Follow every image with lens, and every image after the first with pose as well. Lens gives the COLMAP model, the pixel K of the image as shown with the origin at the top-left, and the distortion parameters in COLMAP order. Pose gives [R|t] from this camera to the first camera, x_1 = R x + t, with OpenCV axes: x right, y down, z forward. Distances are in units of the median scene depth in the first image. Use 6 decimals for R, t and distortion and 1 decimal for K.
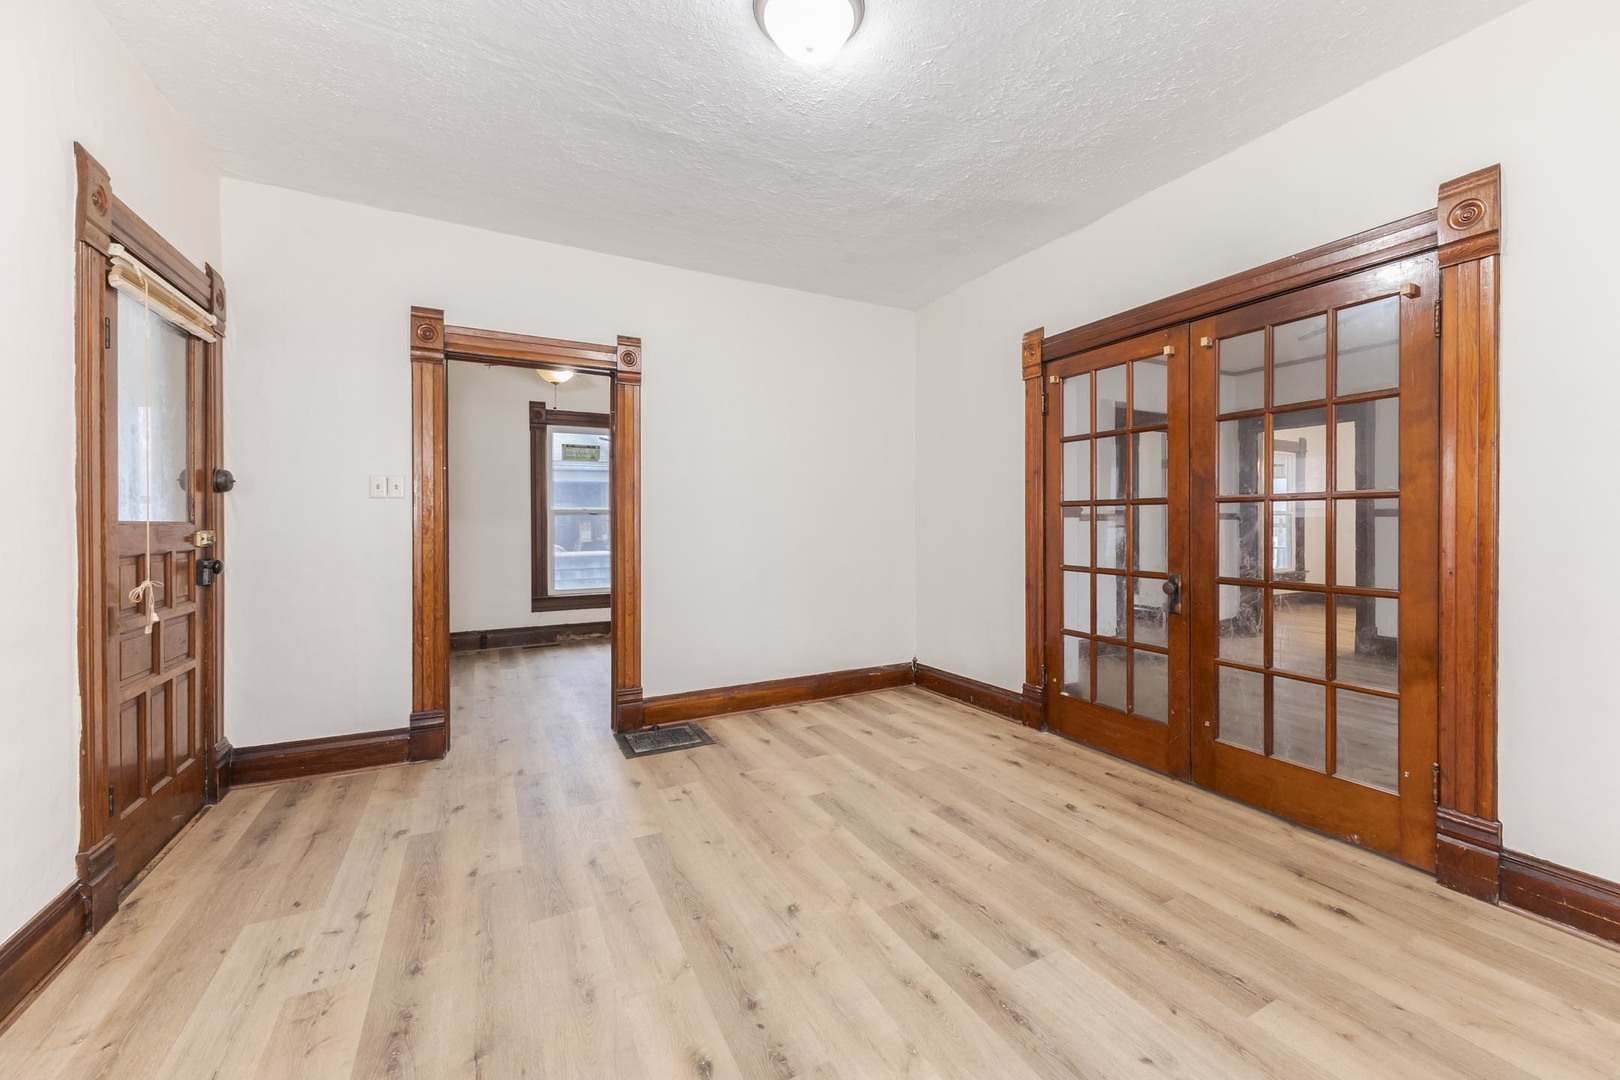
lens RADIAL K [[683.7, 0, 779.1], [0, 683.7, 519.7], [0, 0, 1]] dist [-0.001034, -0.000045]
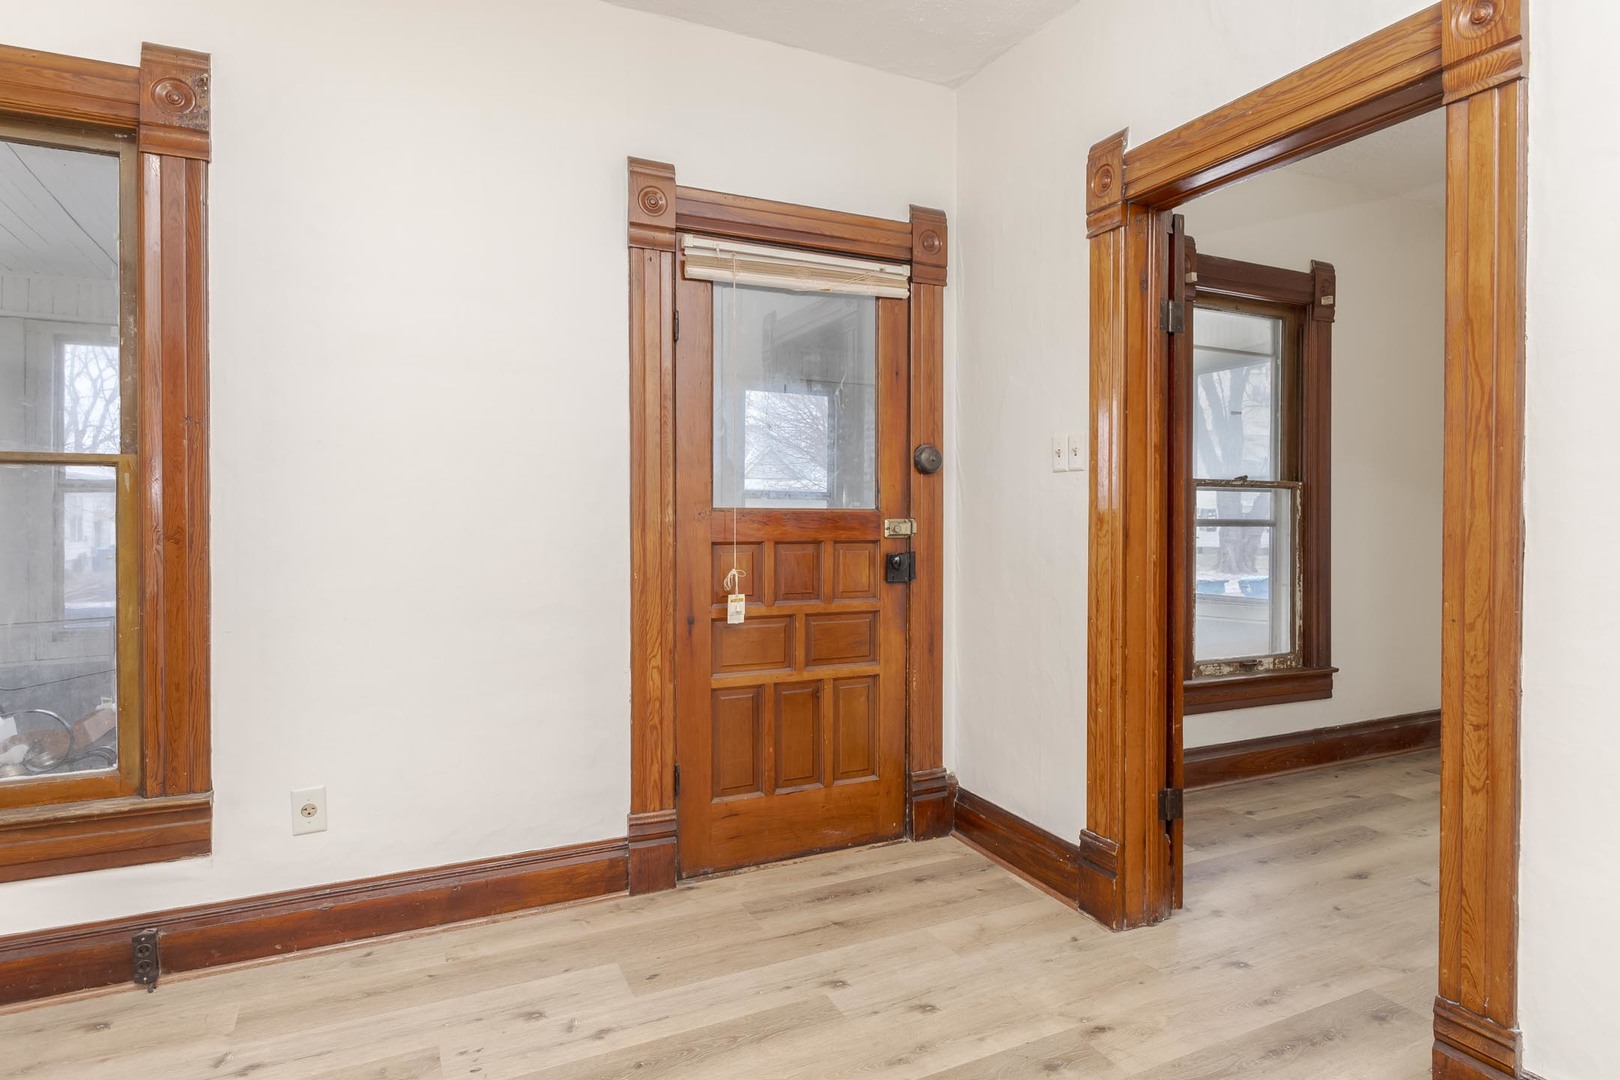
lens RADIAL K [[840.9, 0, 807.4], [0, 840.9, 529.6], [0, 0, 1]] dist [0.000692, 0.000157]
pose [[0.025951, 0.013124, -0.999577, 0.245457], [0.004737, 0.999901, 0.013251, 0.014361], [0.999652, -0.005079, 0.025887, 0.966167]]
